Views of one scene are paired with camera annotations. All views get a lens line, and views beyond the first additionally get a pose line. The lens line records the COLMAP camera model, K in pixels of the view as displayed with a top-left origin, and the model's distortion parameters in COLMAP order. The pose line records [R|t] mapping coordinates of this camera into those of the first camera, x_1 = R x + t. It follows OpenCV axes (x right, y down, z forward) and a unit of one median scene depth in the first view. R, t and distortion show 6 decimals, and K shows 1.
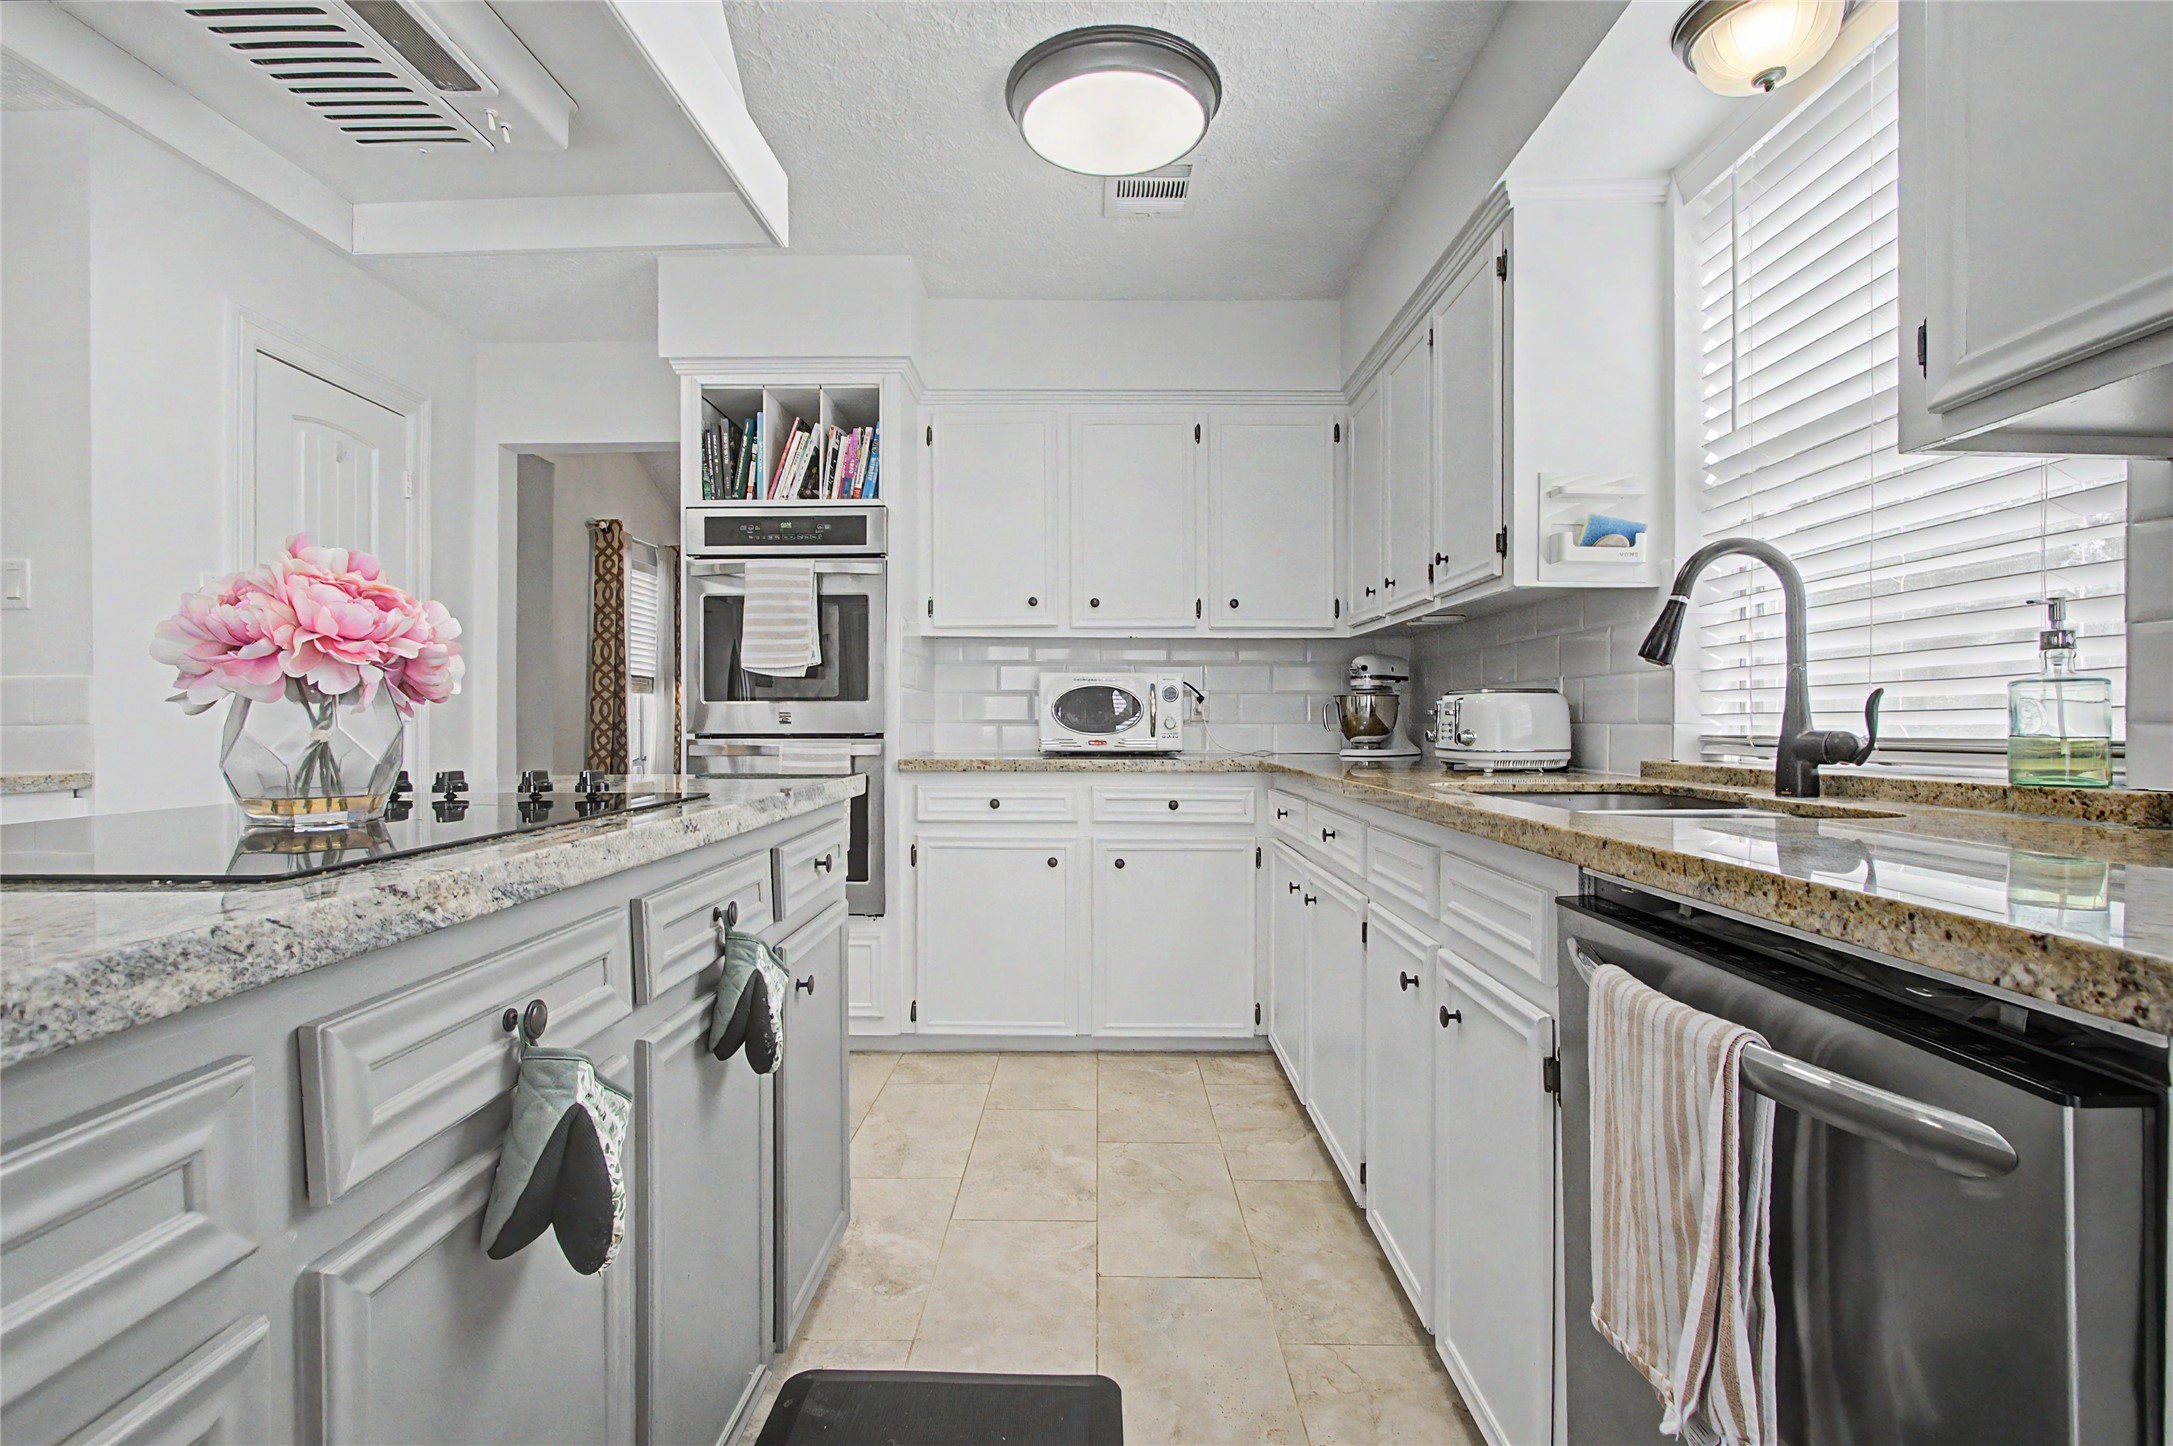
lens RADIAL K [[998.1, 0, 1085.4], [0, 998.1, 725.7], [0, 0, 1]] dist [-0.013677, 0.003661]
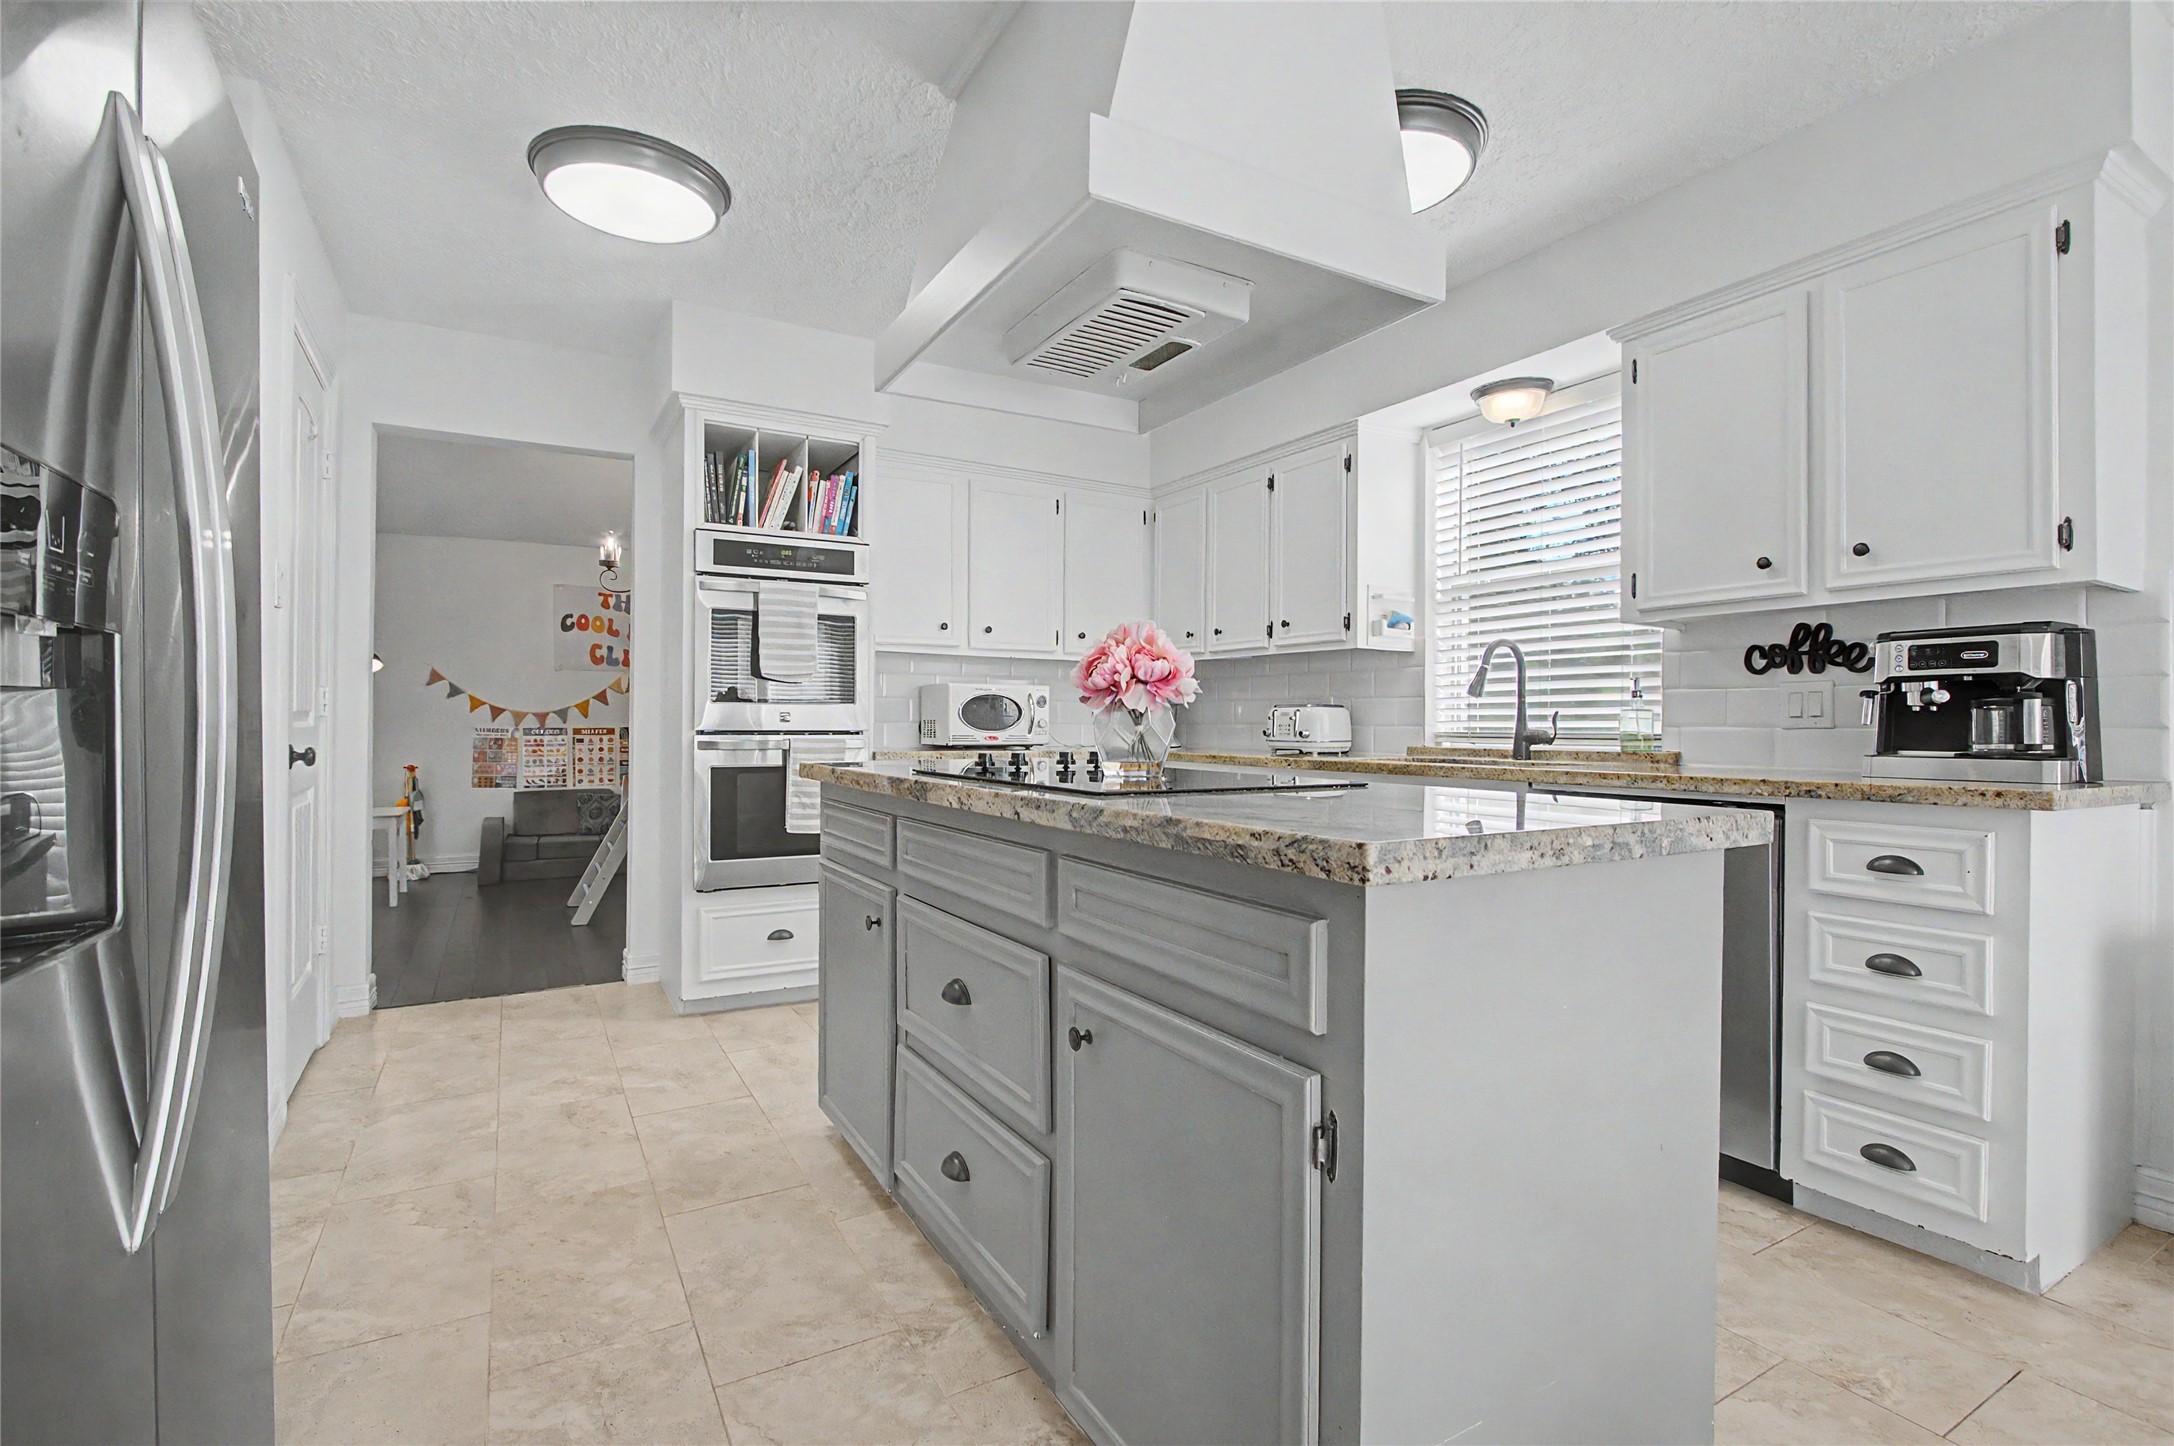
lens RADIAL K [[998.5, 0, 1075.0], [0, 998.5, 723.7], [0, 0, 1]] dist [-0.013677, 0.003661]
pose [[0.861537, 0.004850, 0.507672, -0.612118], [-0.004149, 0.999988, -0.002511, 0.000940], [-0.507678, 0.000057, 0.861547, -0.184908]]
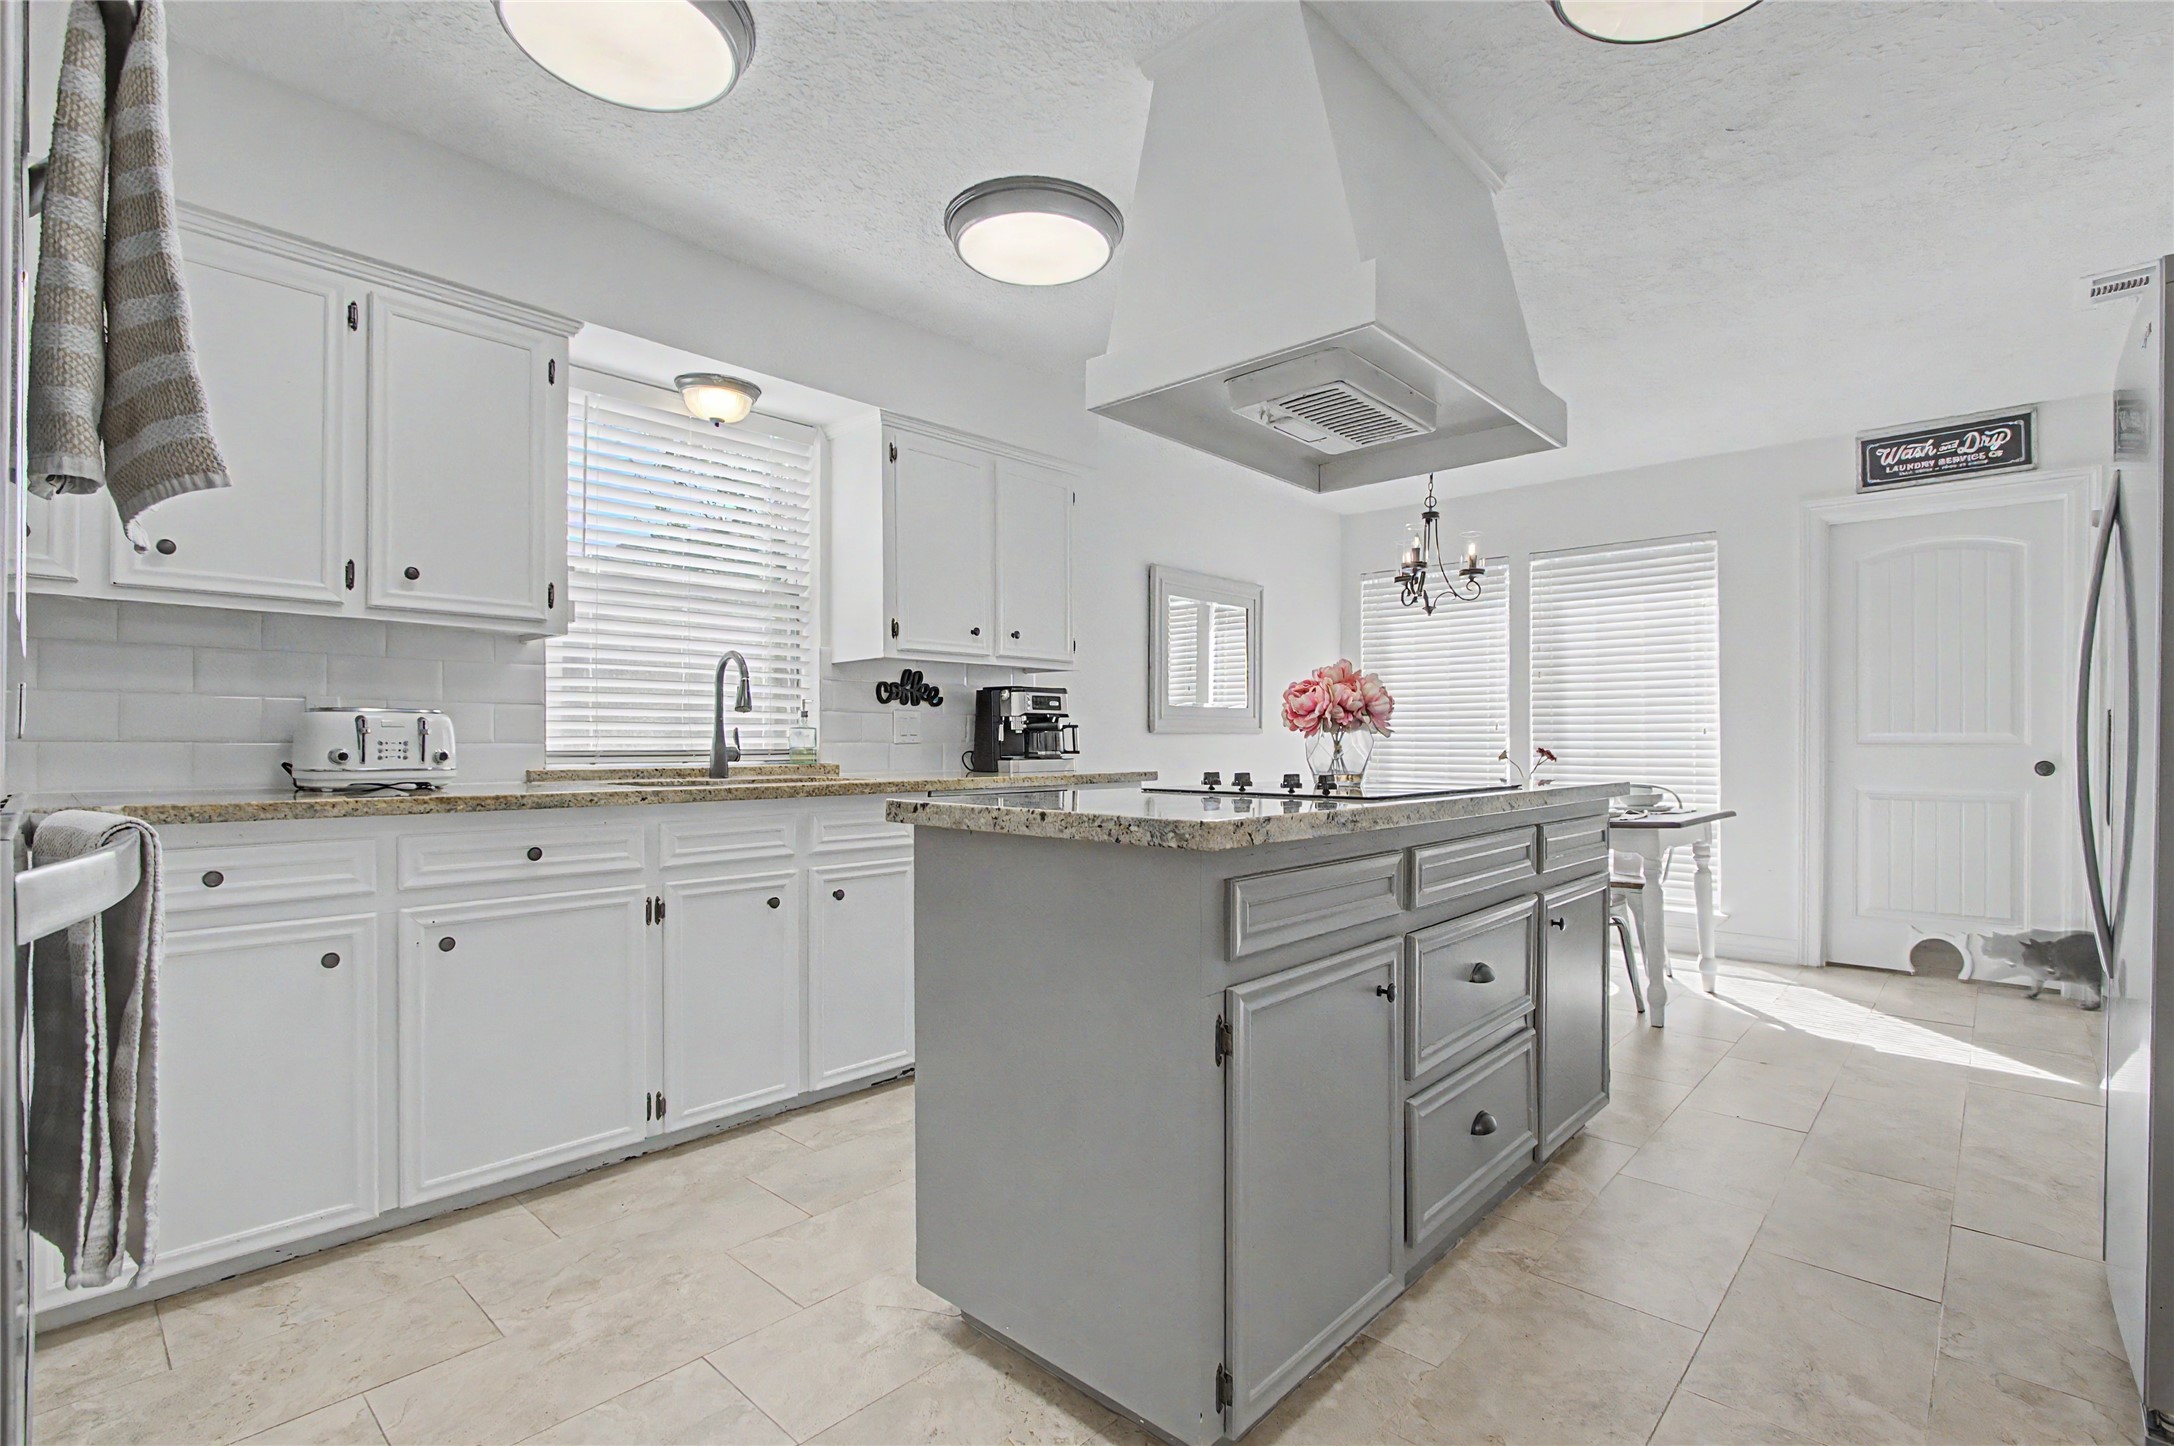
lens RADIAL K [[998.5, 0, 1113.8], [0, 998.5, 734.3], [0, 0, 1]] dist [-0.013677, 0.003661]
pose [[-0.754184, 0.005157, 0.656643, -0.632503], [0.001705, 0.999981, -0.005895, -0.003499], [-0.656661, -0.003326, -0.754178, 1.018774]]
